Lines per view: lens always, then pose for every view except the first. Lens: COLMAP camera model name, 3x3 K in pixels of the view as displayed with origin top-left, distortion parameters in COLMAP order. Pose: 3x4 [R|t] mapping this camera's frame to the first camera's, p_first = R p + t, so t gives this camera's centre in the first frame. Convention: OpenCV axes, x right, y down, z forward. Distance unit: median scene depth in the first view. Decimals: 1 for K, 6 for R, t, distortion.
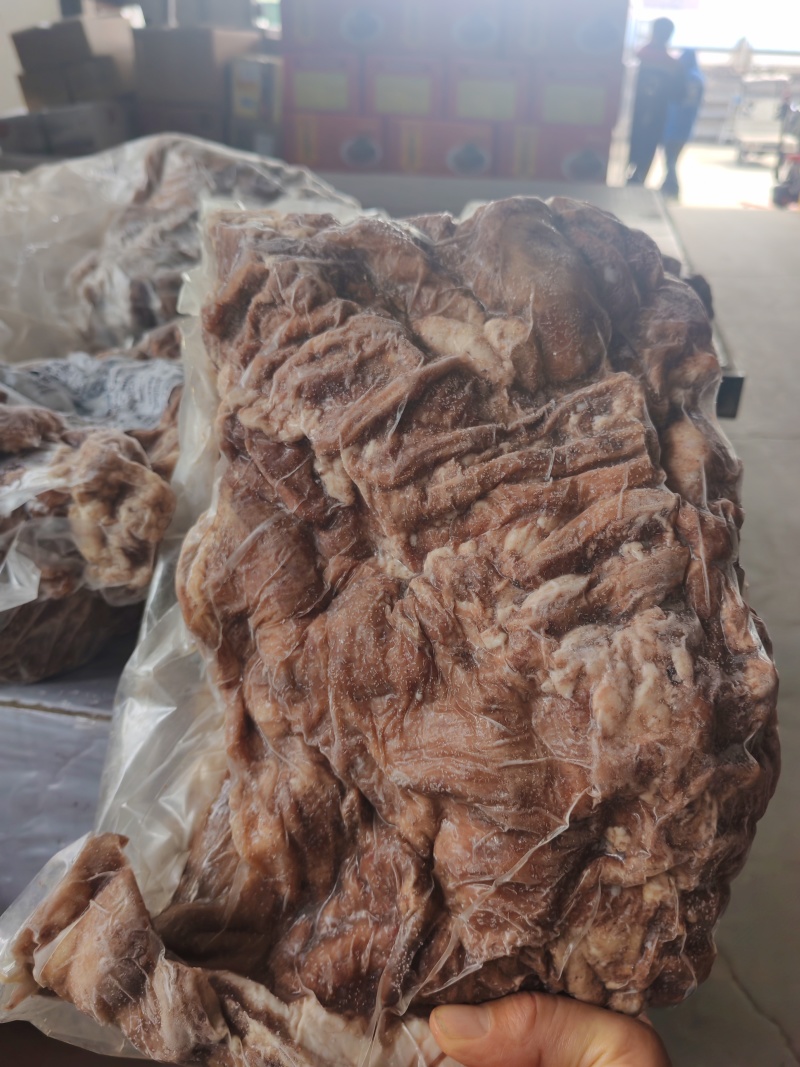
lens RADIAL K [[848.0, 0, 448.2], [0, 848.0, 534.6], [0, 0, 1]] dist [-0.021522, -0.004946]
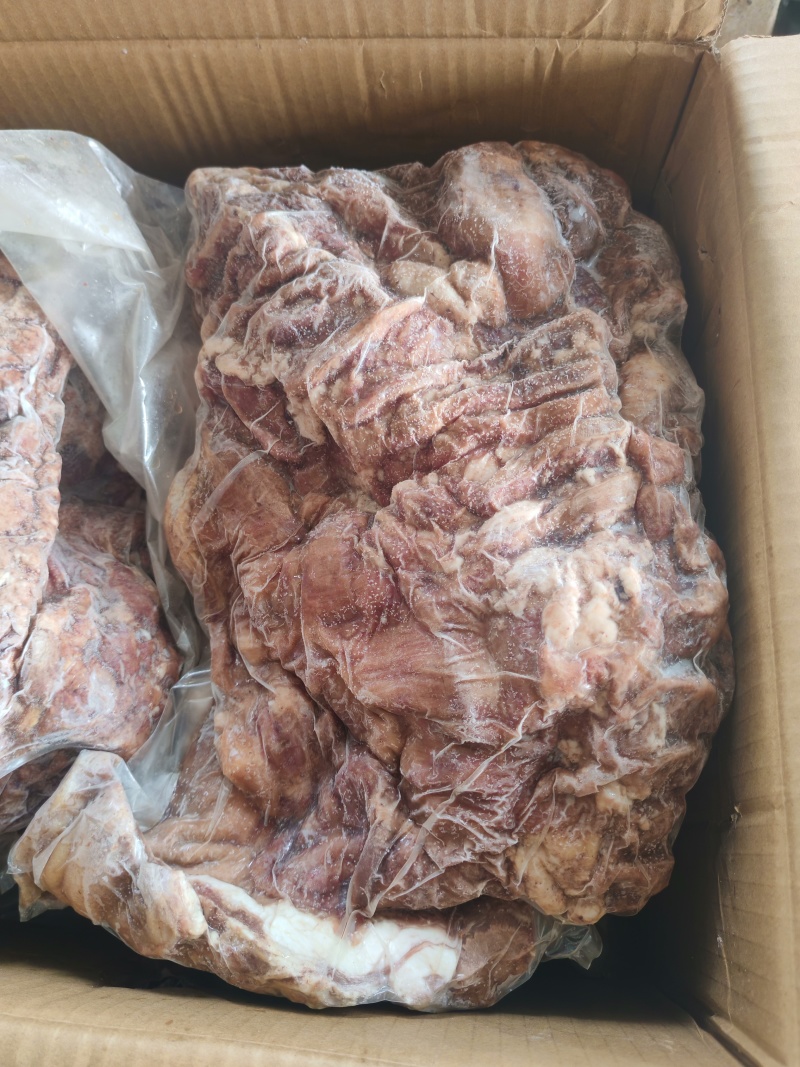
lens RADIAL K [[848.0, 0, 435.5], [0, 848.0, 520.2], [0, 0, 1]] dist [-0.021522, -0.004946]
pose [[0.997883, -0.023563, -0.060621, 0.095634], [0.024826, 0.999488, 0.020179, 0.046621], [0.060115, -0.021641, 0.997957, -0.044643]]
